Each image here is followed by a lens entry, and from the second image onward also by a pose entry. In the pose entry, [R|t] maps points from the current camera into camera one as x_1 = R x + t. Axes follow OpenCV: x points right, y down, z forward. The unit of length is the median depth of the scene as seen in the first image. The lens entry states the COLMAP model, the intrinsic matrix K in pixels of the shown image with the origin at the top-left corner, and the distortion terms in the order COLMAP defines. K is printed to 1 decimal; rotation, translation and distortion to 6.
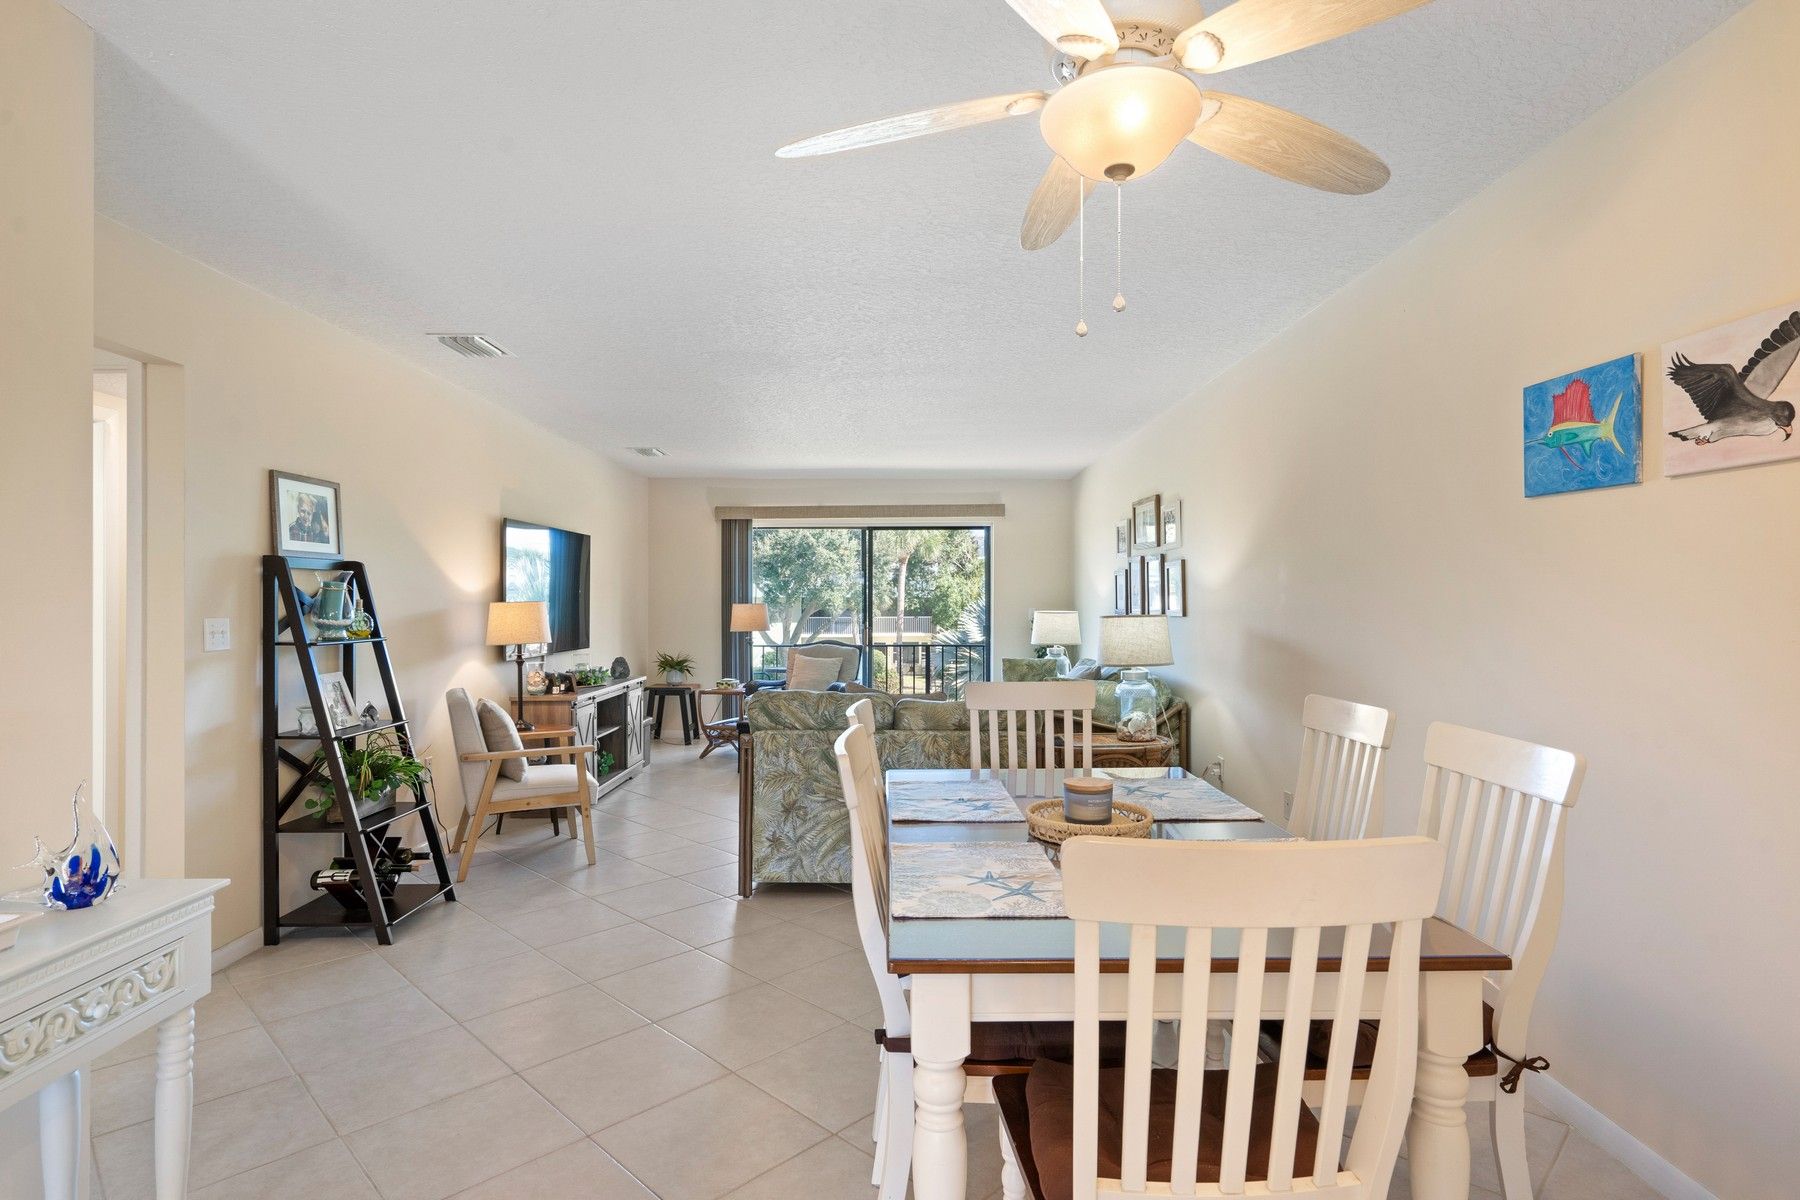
lens RADIAL K [[922.4, 0, 904.1], [0, 922.4, 604.8], [0, 0, 1]] dist [0.003433, 0.001209]
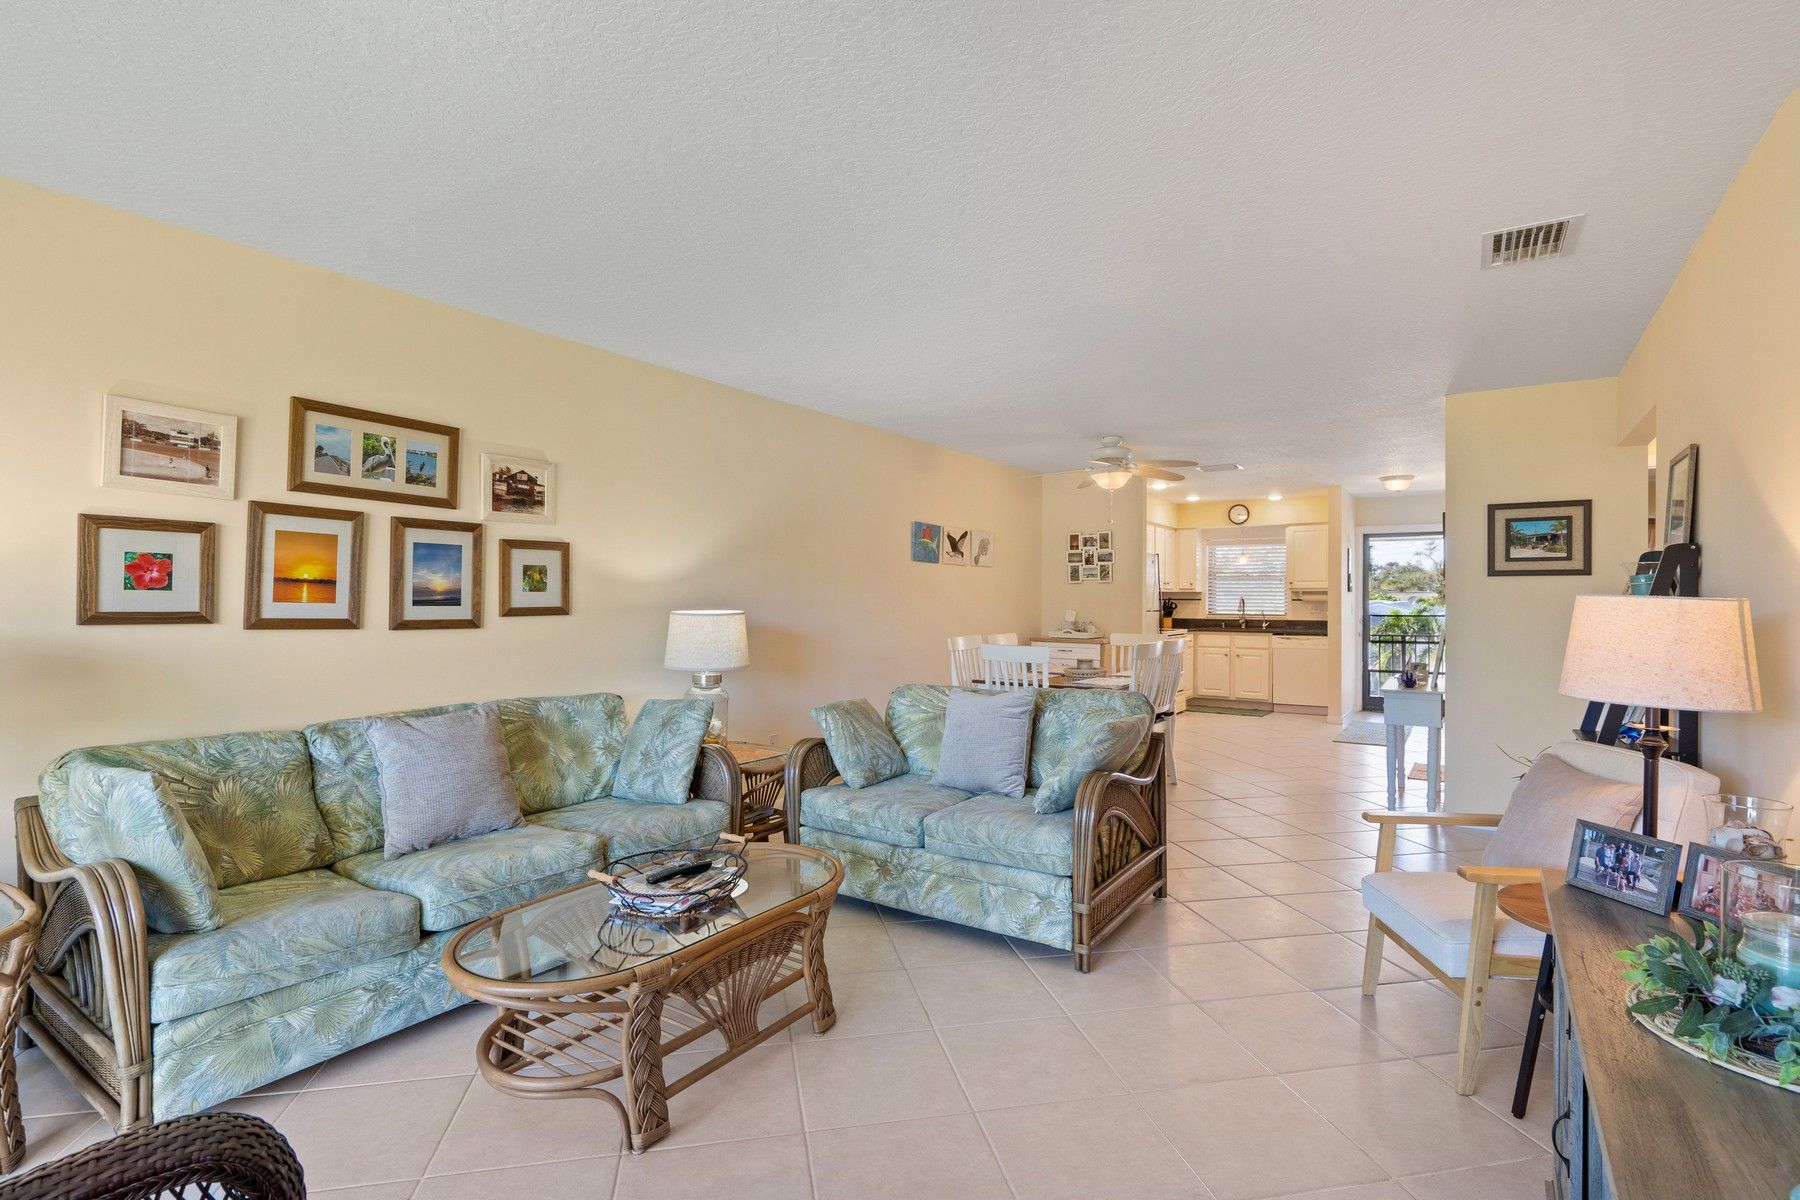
lens RADIAL K [[870.0, 0, 900.0], [0, 870.0, 600.0], [0, 0, 1]] dist [-0.000976, -0.000068]
pose [[-0.828294, -0.003108, 0.560286, -0.461884], [-0.001039, 0.999991, 0.004011, -0.004266], [-0.560293, 0.002740, -0.828290, 1.926823]]
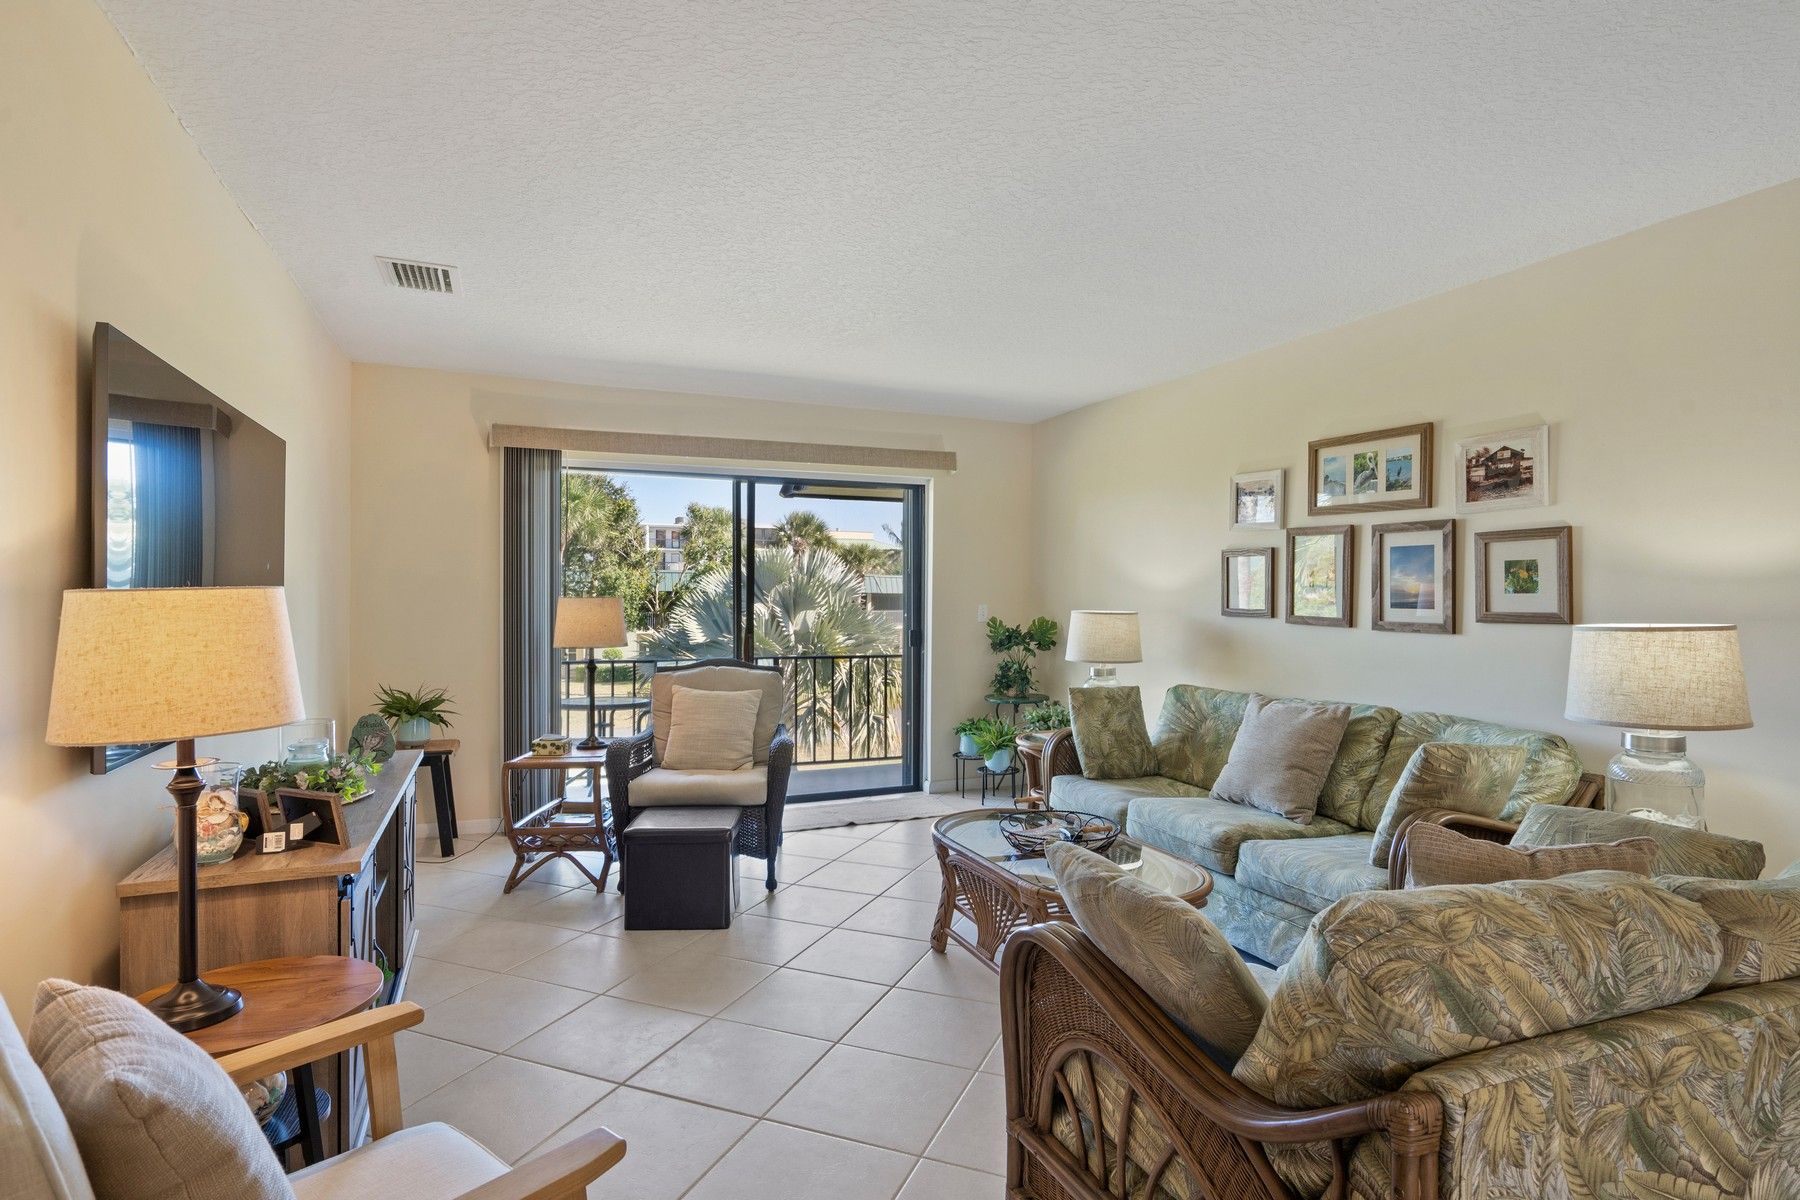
lens RADIAL K [[933.6, 0, 906.4], [0, 933.6, 605.7], [0, 0, 1]] dist [0.004412, 0.001122]
pose [[0.923854, 0.002325, 0.382738, -0.408610], [-0.005127, 0.999967, 0.006300, -0.000553], [-0.382711, -0.007783, 0.923835, 0.813915]]
